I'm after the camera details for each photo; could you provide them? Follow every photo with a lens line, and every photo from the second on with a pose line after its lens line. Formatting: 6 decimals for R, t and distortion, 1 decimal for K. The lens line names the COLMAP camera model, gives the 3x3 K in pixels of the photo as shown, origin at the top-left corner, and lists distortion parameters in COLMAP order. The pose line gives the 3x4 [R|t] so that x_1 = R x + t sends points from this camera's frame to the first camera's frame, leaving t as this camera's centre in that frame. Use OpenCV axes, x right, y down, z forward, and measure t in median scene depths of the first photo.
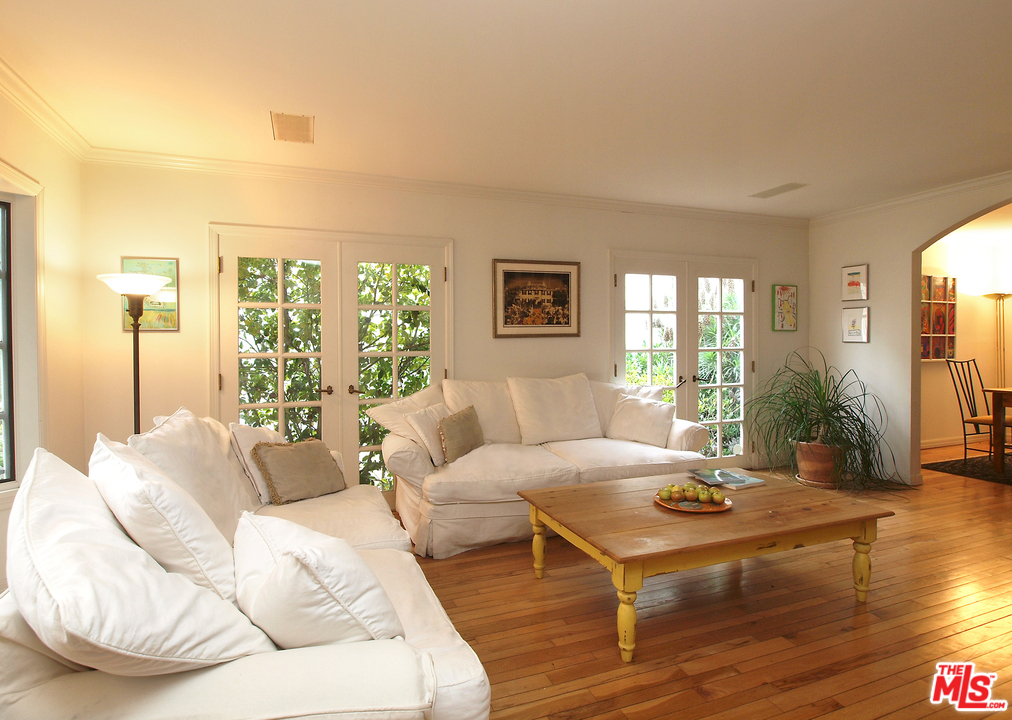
lens RADIAL K [[550.3, 0, 516.1], [0, 550.3, 347.7], [0, 0, 1]] dist [-0.001943, -0.013951]
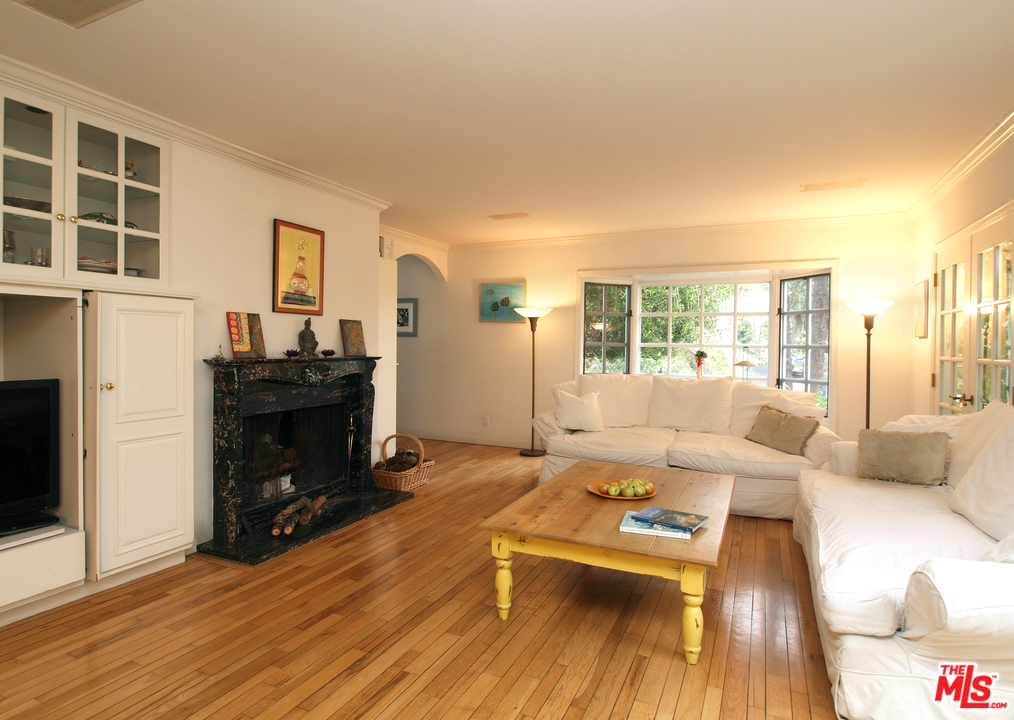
lens RADIAL K [[551.3, 0, 517.1], [0, 551.3, 347.7], [0, 0, 1]] dist [-0.001943, -0.013951]
pose [[-0.711331, 0.004319, -0.702844, 0.742564], [-0.008263, 0.999861, 0.014507, -0.012592], [0.702808, 0.016127, -0.711196, 0.974631]]
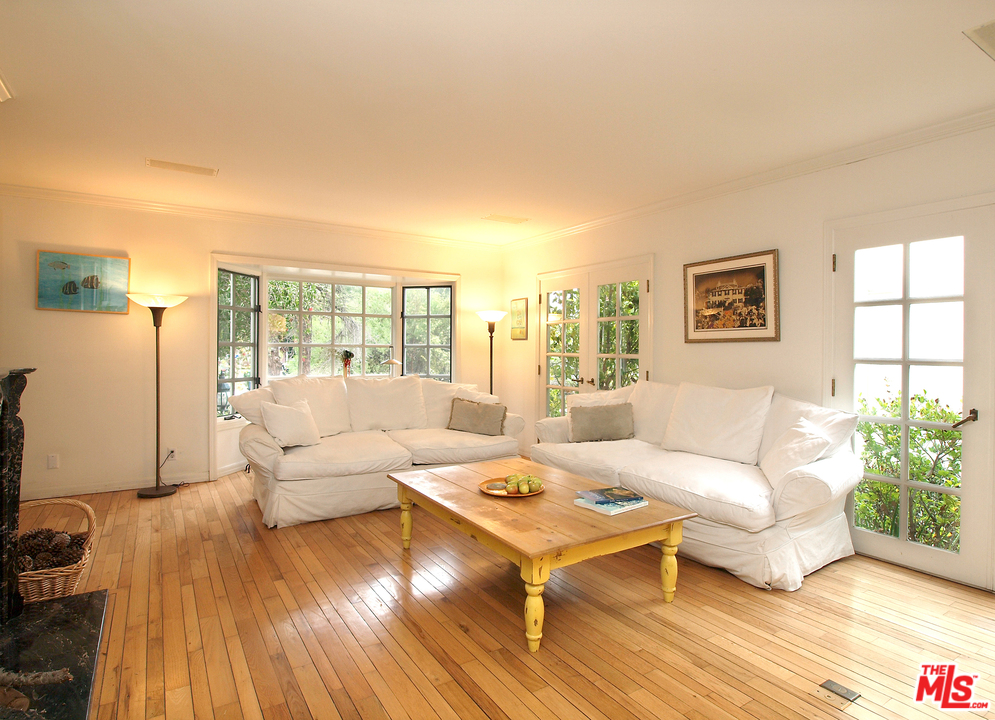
lens RADIAL K [[538.2, 0, 497.4], [0, 538.2, 347.8], [0, 0, 1]] dist [-0.005172, -0.001275]
pose [[0.191415, 0.008776, -0.981470, 0.833774], [-0.013607, 0.999888, 0.006287, -0.009715], [0.981415, 0.012152, 0.191513, 0.455940]]
